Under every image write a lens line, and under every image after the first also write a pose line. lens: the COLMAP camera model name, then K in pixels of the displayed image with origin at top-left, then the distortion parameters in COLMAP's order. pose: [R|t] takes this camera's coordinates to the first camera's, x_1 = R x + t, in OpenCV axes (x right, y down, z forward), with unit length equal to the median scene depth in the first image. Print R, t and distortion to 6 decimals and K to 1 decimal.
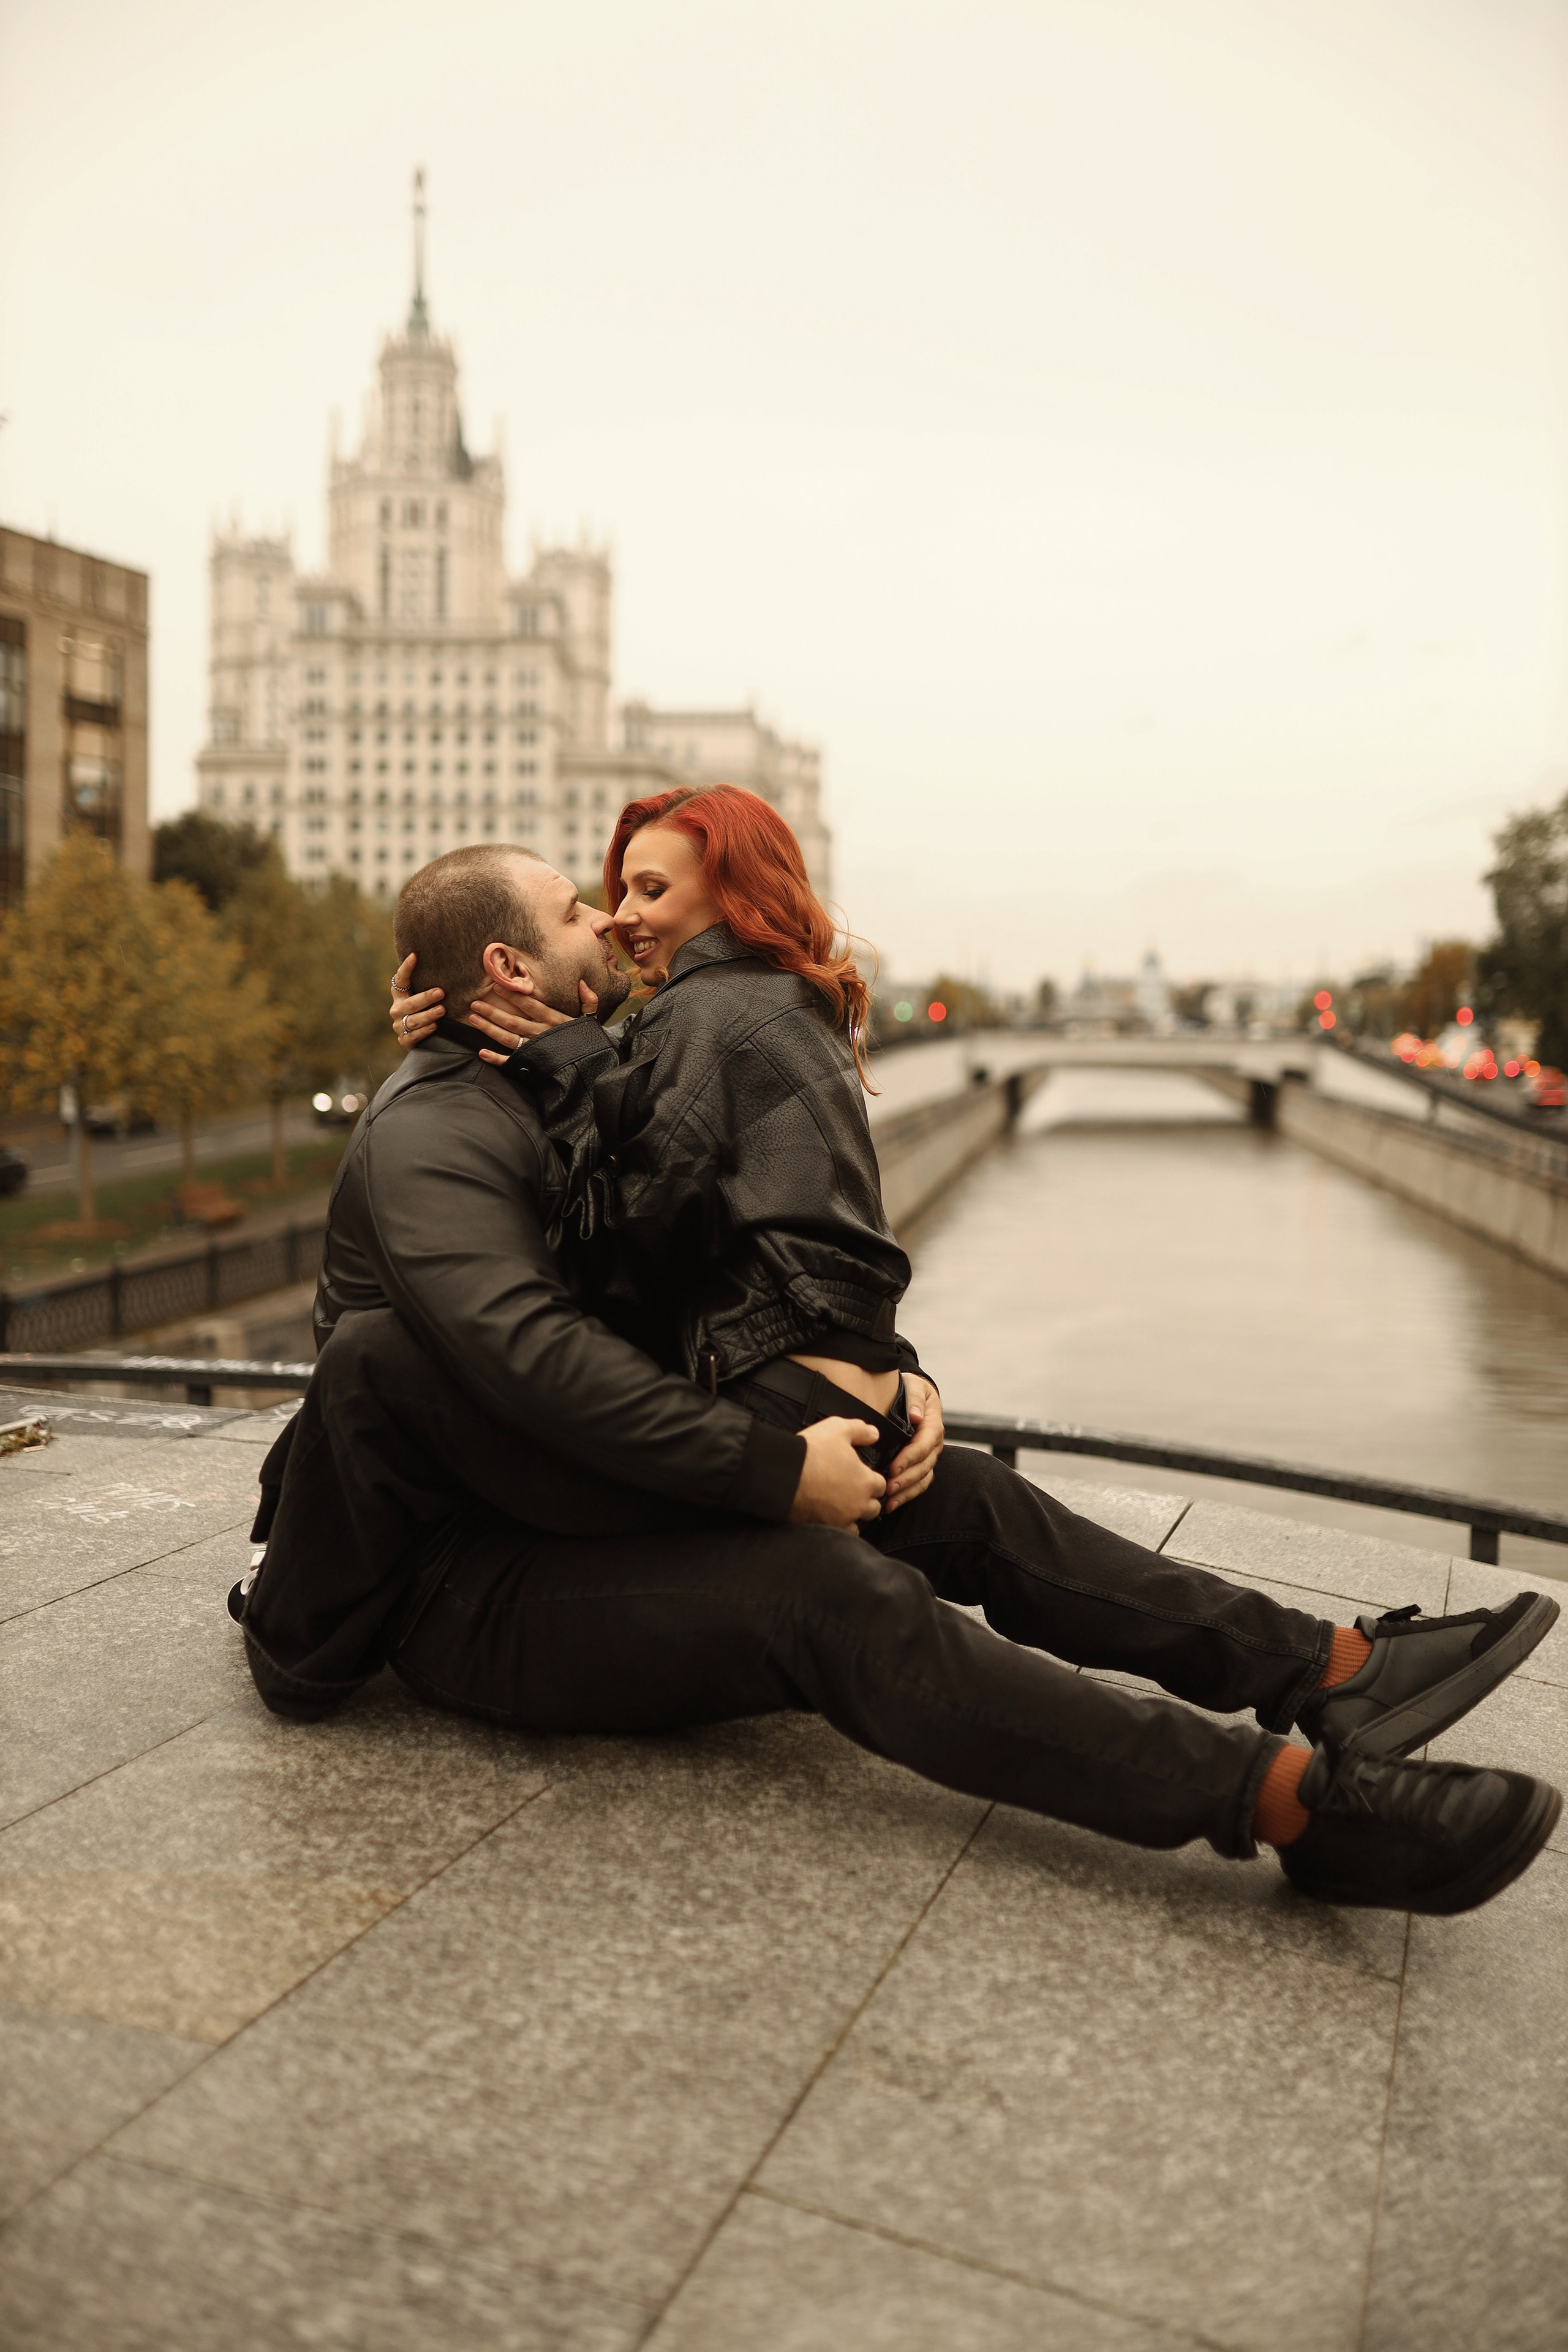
lens RADIAL K [[2215.2, 0, 784.0], [0, 2215.2, 1176.0], [0, 0, 1]] dist [-0.062255, 0.078054]
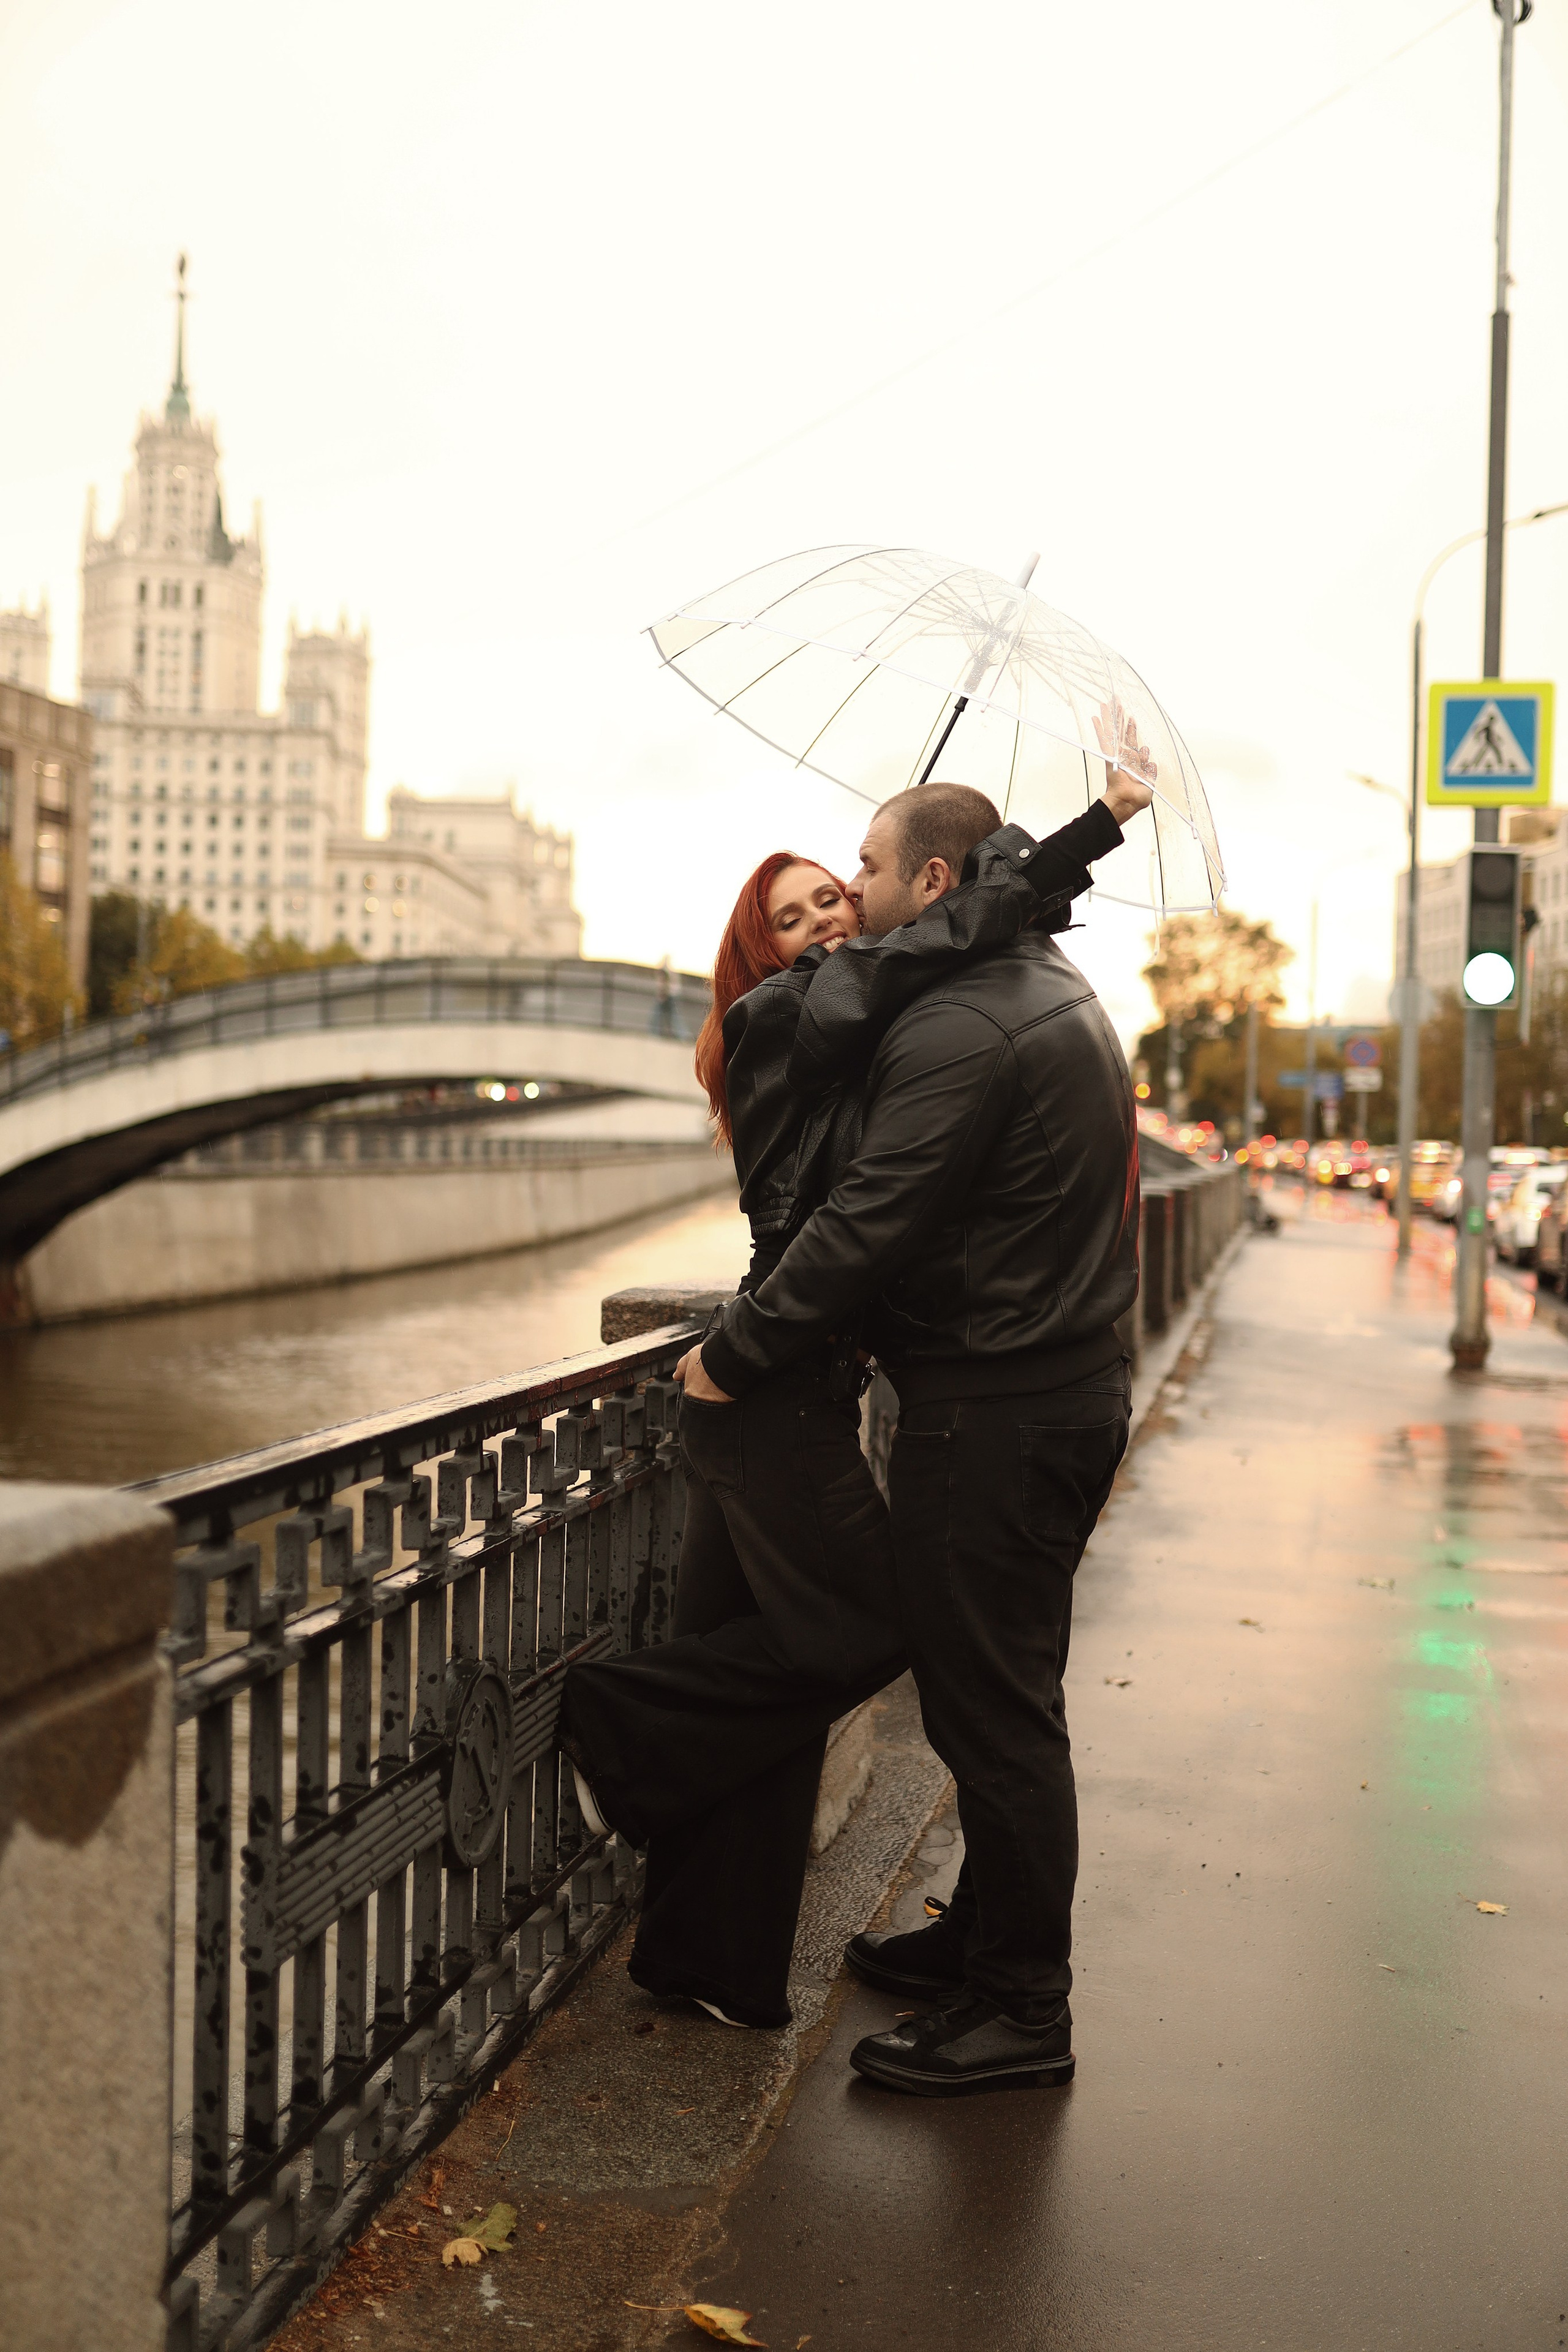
lens RADIAL K [[2408.2, 0, 784.0], [0, 2408.2, 1176.0], [0, 0, 1]] dist [-0.050912, 0.058214]
pose [[0.993857, 0.012581, 0.109957, -0.010118], [-0.007259, 0.998789, -0.048667, 0.025388], [-0.110436, 0.047570, 0.992744, -0.164003]]
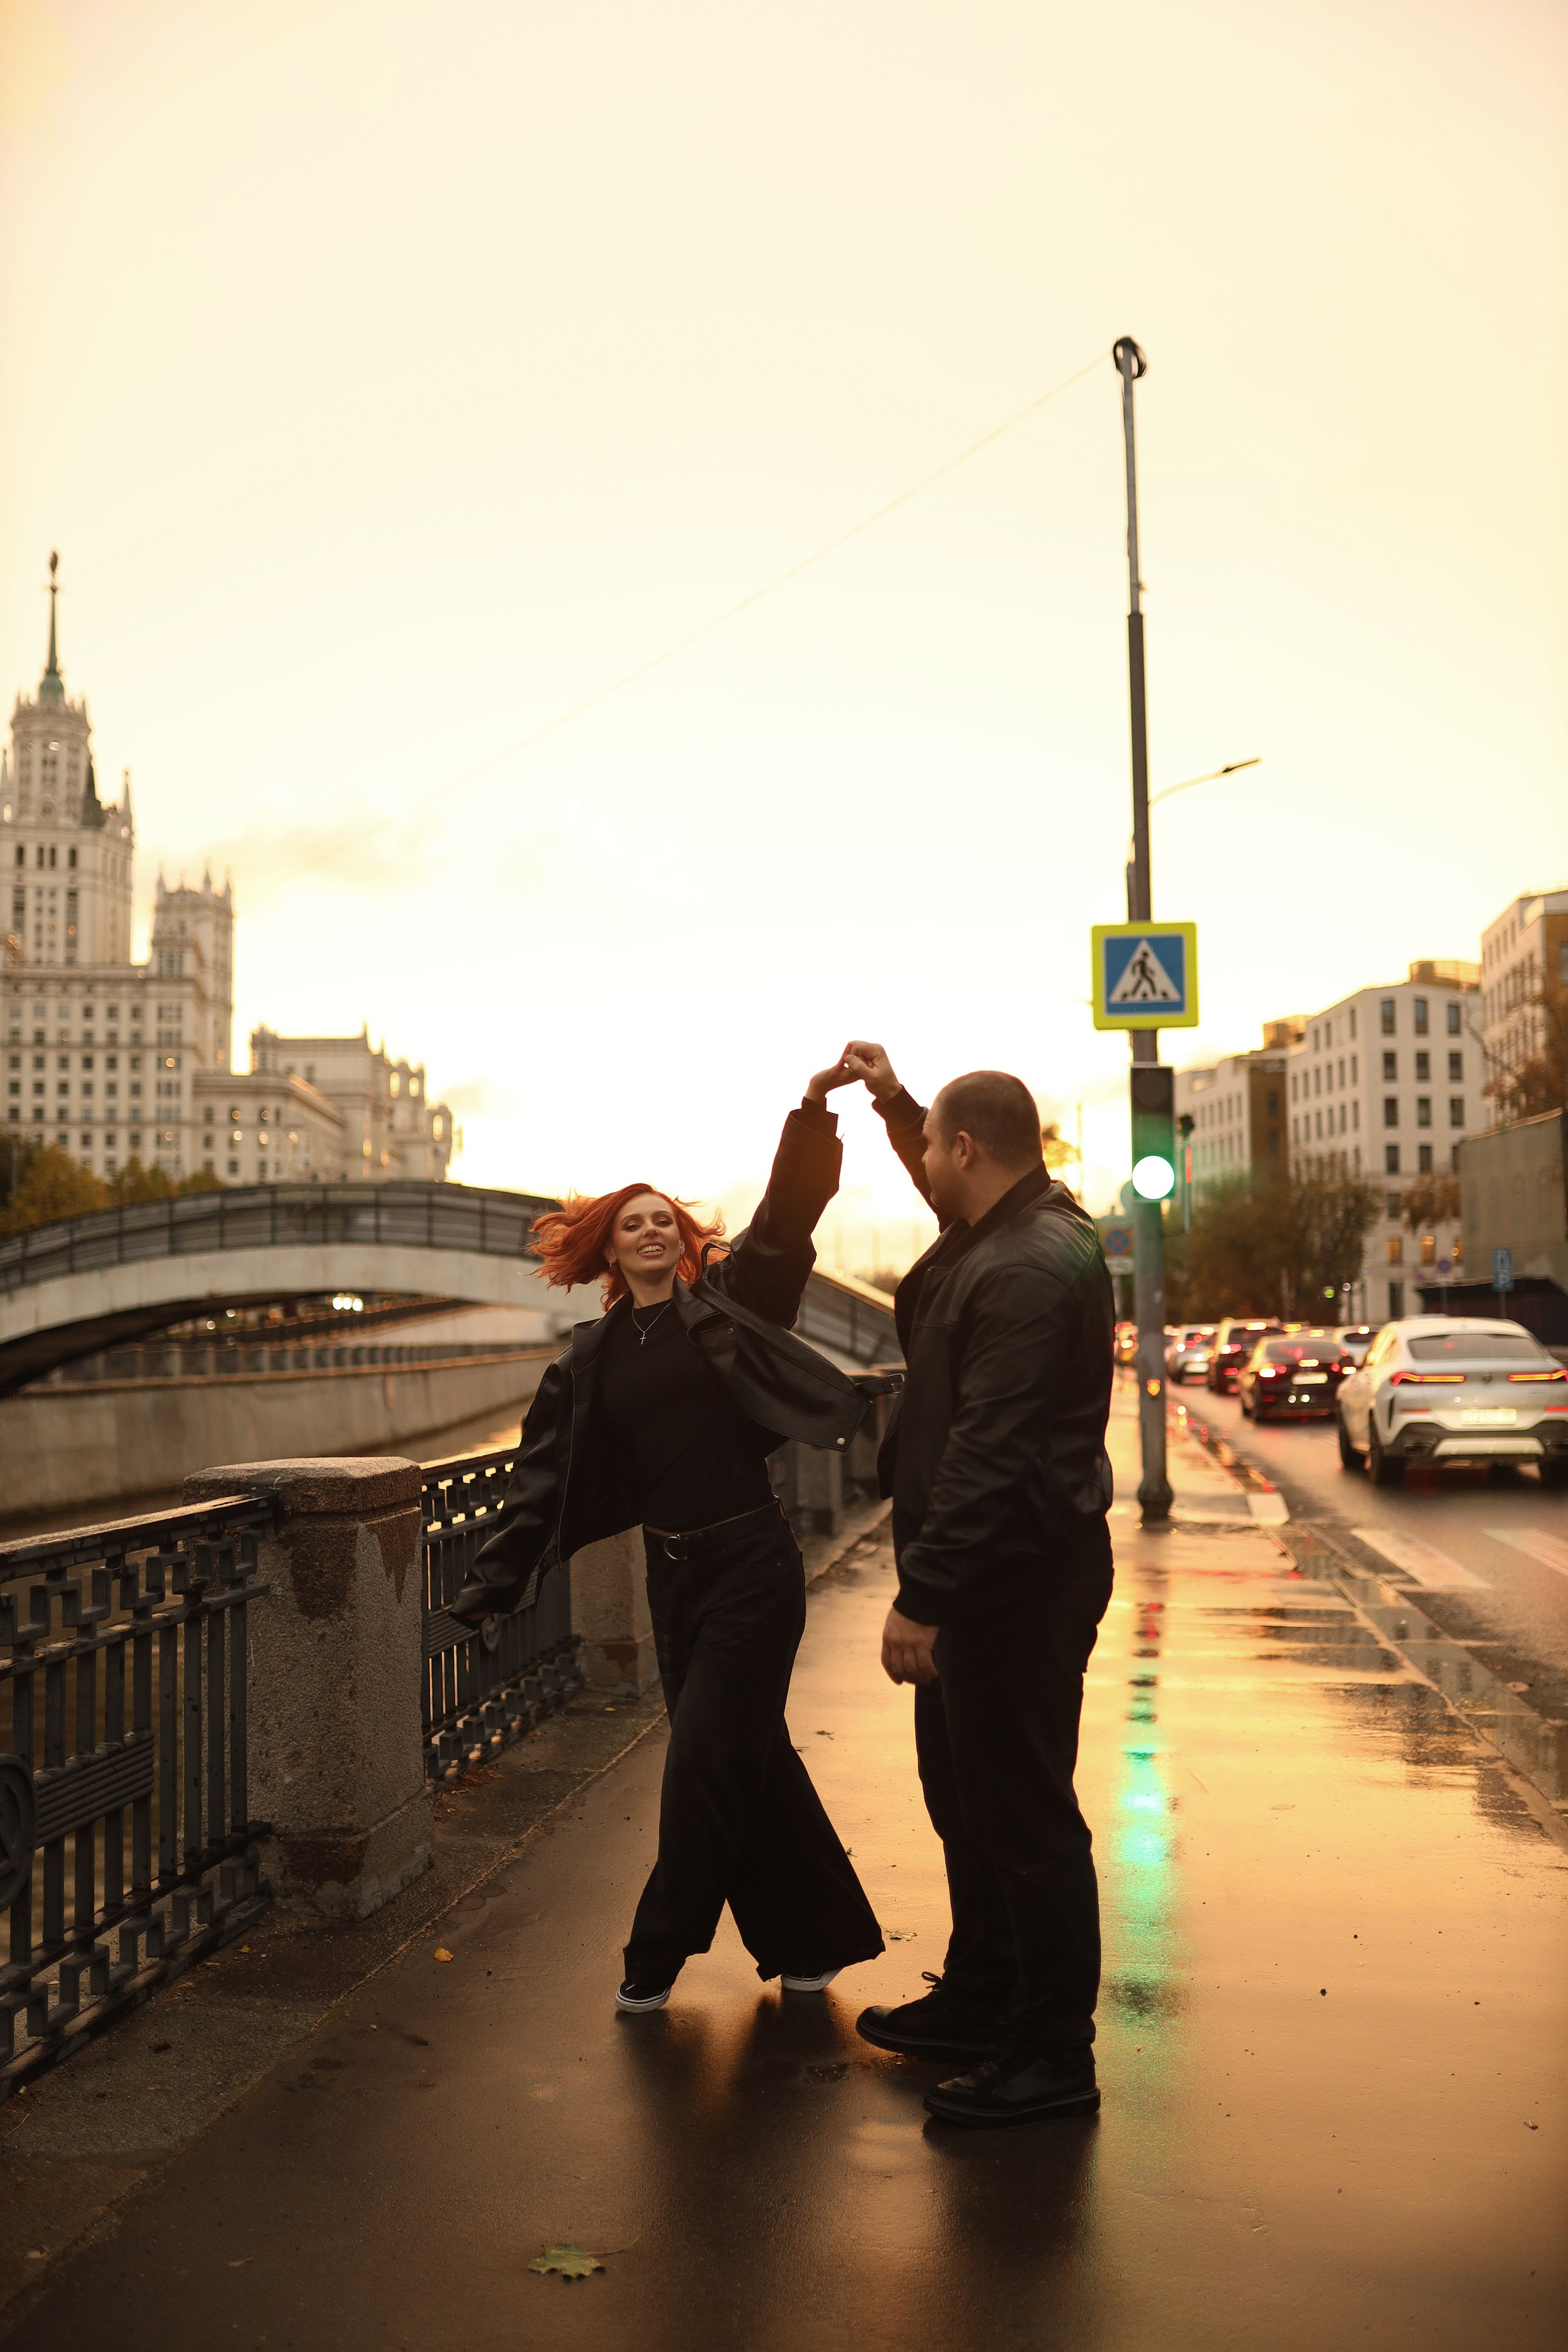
lens RADIAL K [[2215.2, 0, 784.0], [0, 2215.2, 1176.0], [0, 0, 1]] dist [-0.062255, 0.078054]
pose [[0.983800, -0.010935, 0.178938, -0.007808], [0.035478, 0.990273, -0.134542, 0.025587], [-0.175726, 0.138711, 0.974618, -0.167166]]
